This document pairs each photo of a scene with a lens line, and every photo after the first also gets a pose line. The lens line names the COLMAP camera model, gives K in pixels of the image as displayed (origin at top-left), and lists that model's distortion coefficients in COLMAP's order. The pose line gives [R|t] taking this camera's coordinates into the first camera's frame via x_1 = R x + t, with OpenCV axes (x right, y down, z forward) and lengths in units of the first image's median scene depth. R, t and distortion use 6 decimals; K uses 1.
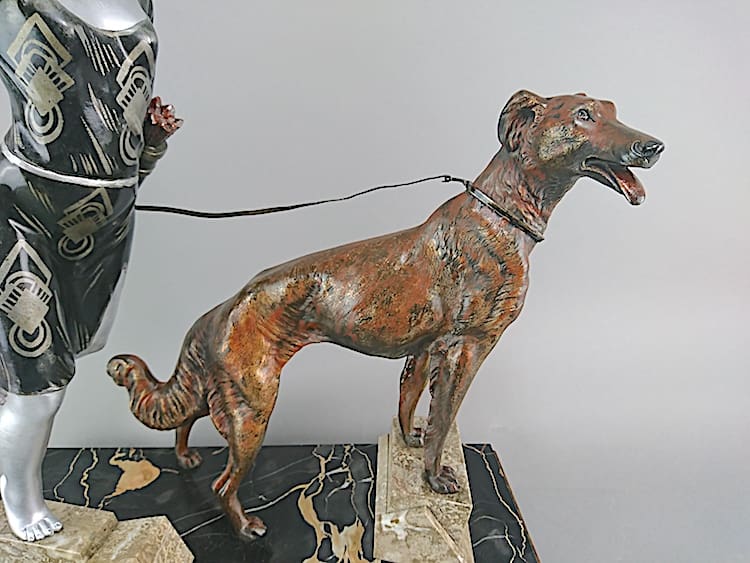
lens RADIAL K [[500.6, 0, 375.3], [0, 500.6, 260.2], [0, 0, 1]] dist [0.097202, -0.158093]
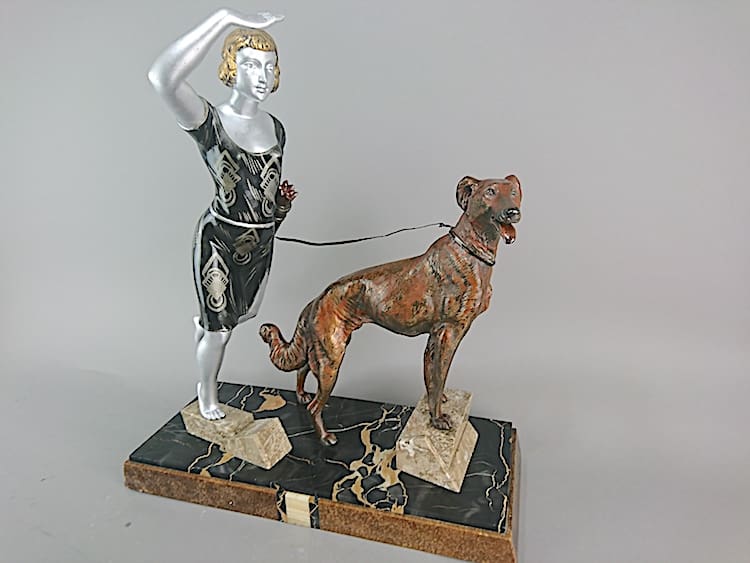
lens RADIAL K [[457.7, 0, 383.9], [0, 457.7, 253.9], [0, 0, 1]] dist [0.080032, -0.111265]
pose [[0.948818, 0.034875, -0.313893, 0.437495], [-0.059870, 0.995725, -0.070343, 0.046404], [0.310098, 0.085535, 0.946849, -0.458683]]
